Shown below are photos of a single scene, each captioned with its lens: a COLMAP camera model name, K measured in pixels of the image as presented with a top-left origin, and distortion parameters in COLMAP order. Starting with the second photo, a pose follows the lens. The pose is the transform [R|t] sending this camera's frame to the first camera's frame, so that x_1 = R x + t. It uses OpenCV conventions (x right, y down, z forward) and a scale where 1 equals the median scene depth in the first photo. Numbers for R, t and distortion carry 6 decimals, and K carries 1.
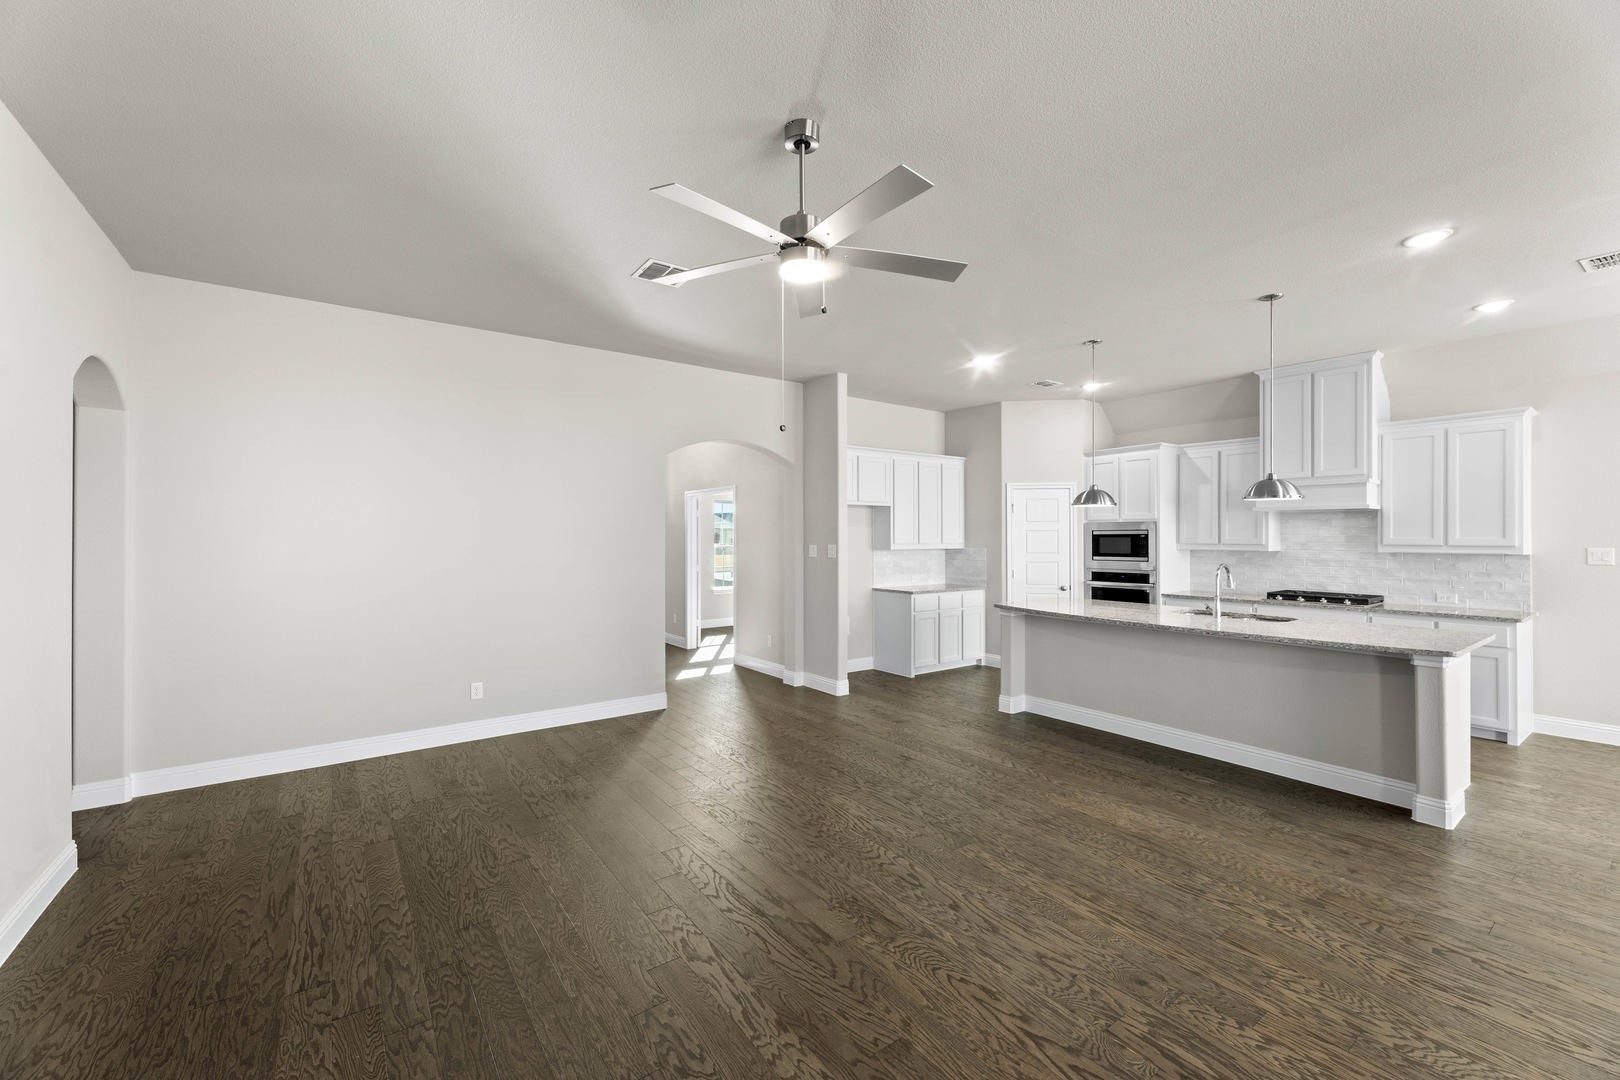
lens RADIAL K [[652.5, 0, 804.6], [0, 652.5, 534.6], [0, 0, 1]] dist [0.000989, 0.000302]
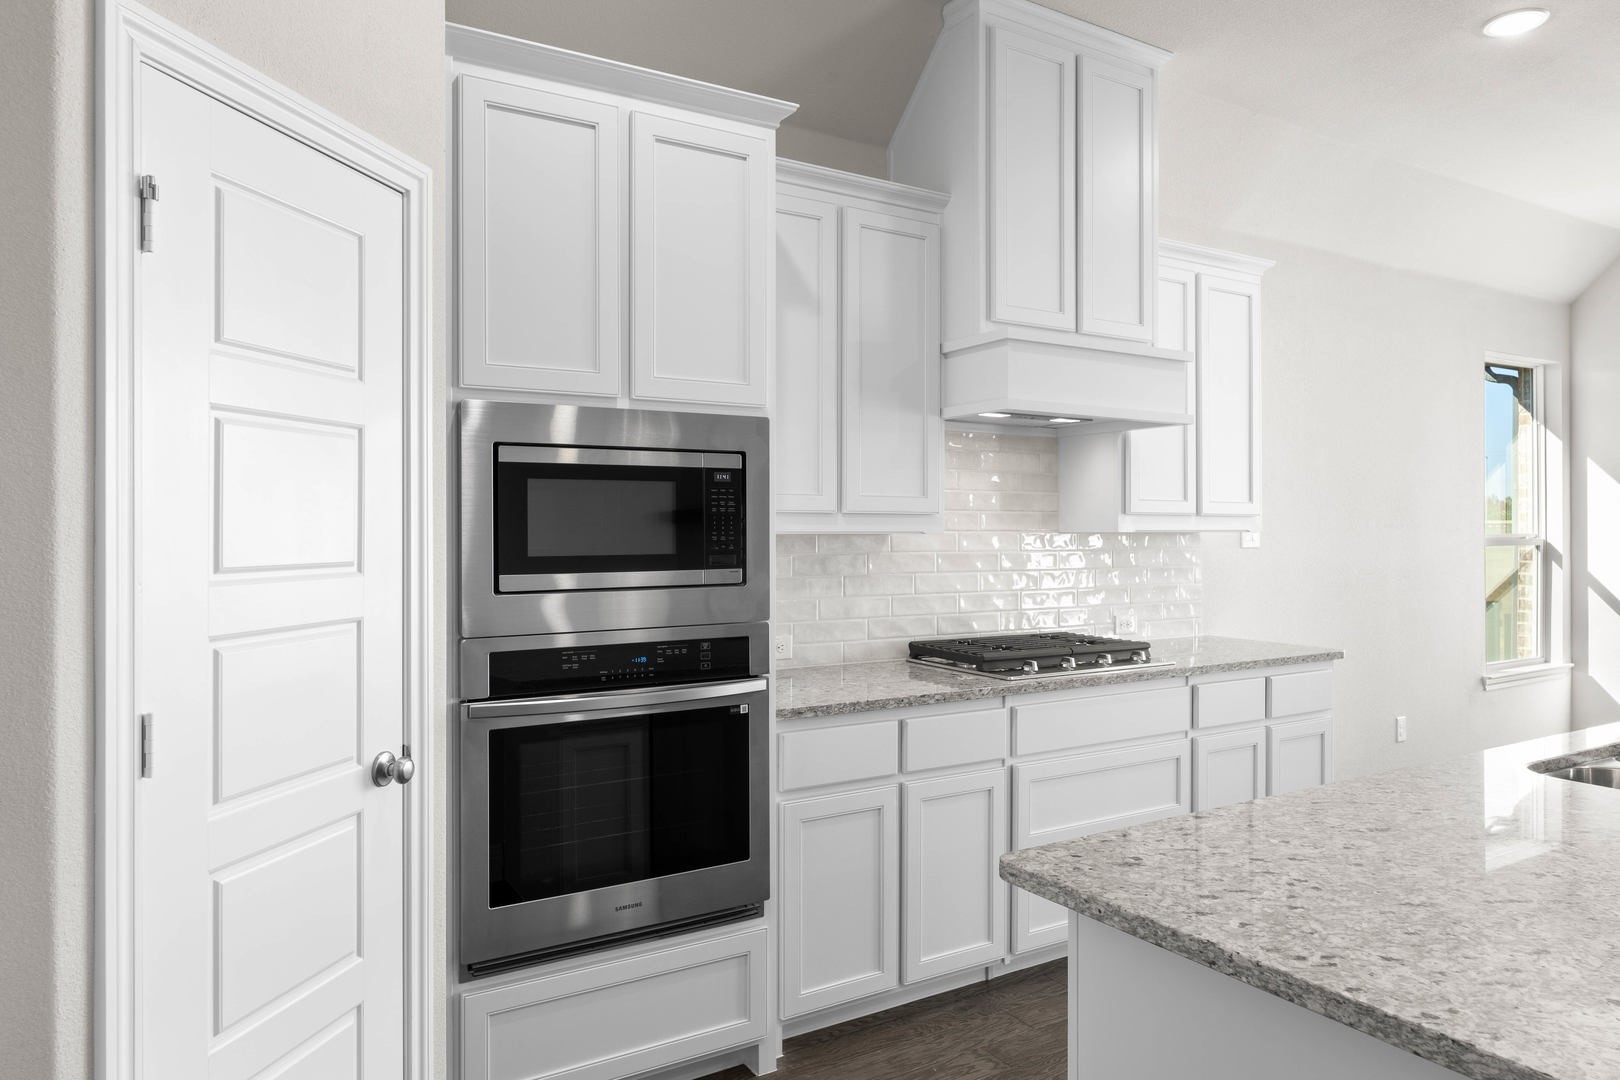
lens RADIAL K [[1046.7, 0, 807.7], [0, 1046.7, 523.2], [0, 0, 1]] dist [0.004189, -0.003477]
pose [[0.076307, 0.004545, 0.997074, 0.169558], [-0.002161, 0.999988, -0.004393, 0.024059], [-0.997082, -0.001819, 0.076316, 1.105871]]
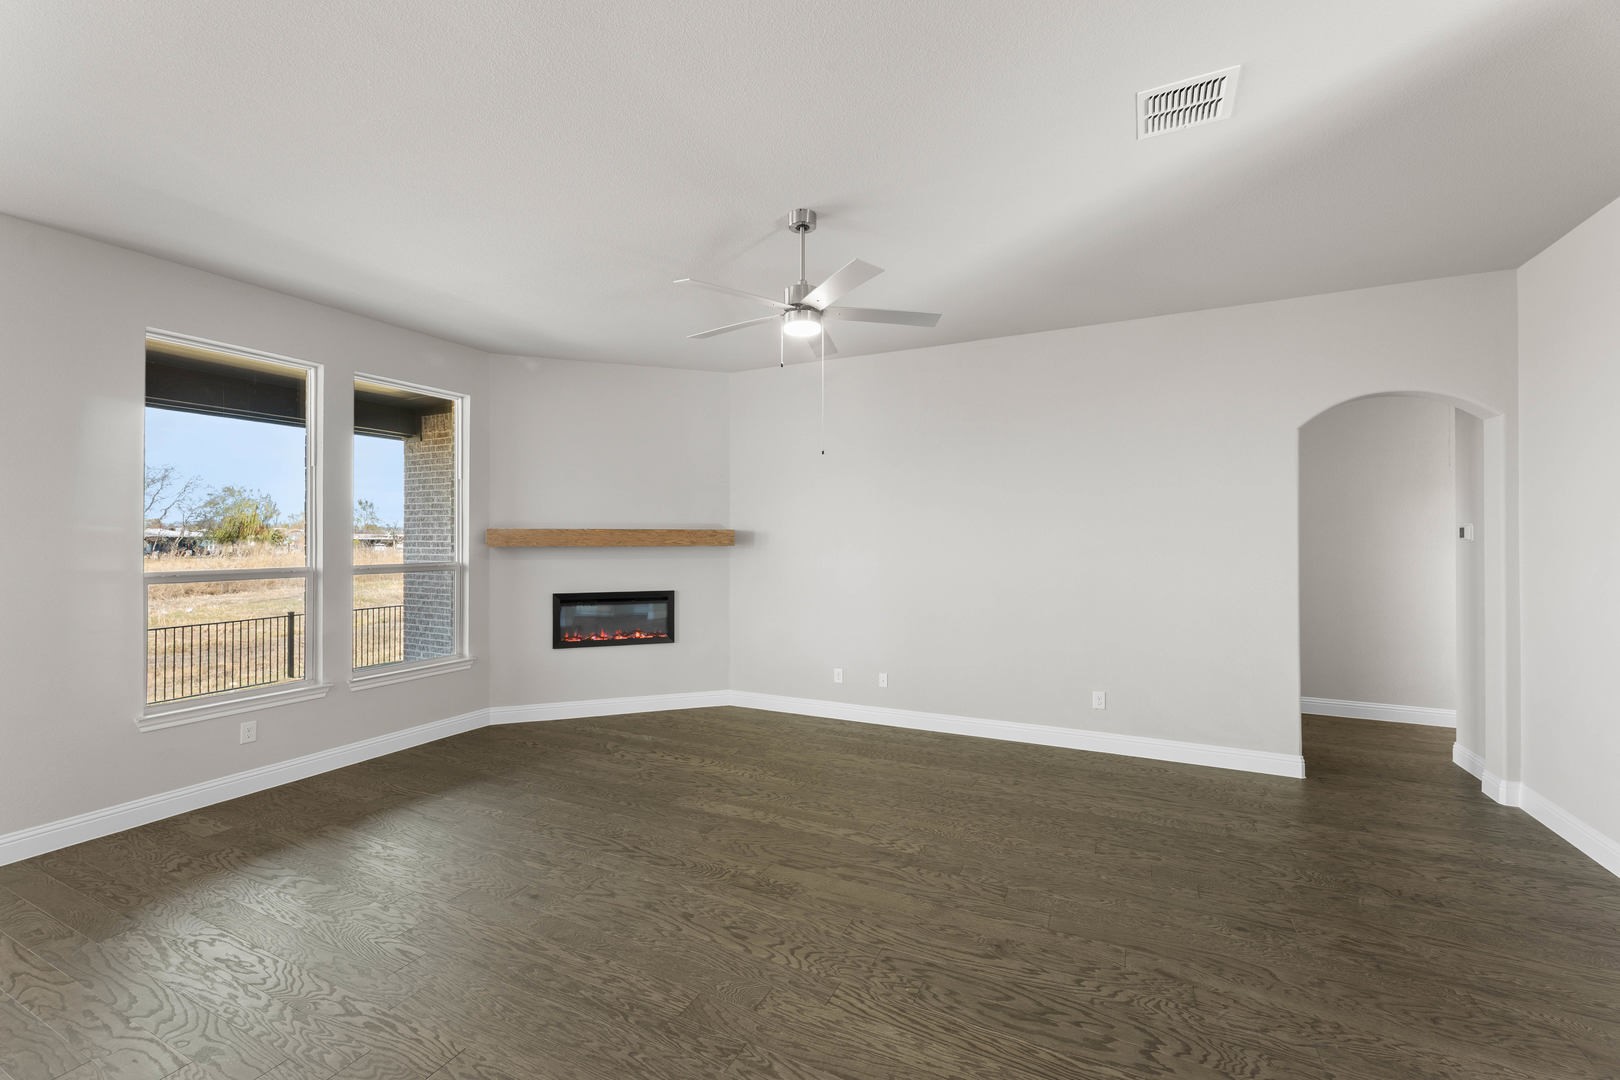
lens RADIAL K [[652.5, 0, 805.5], [0, 652.5, 540.7], [0, 0, 1]] dist [0.000989, 0.000302]
pose [[-0.881621, 0.002703, -0.471950, 0.248176], [0.001976, 0.999996, 0.002037, -0.000318], [0.471953, 0.000863, -0.881623, 0.901720]]
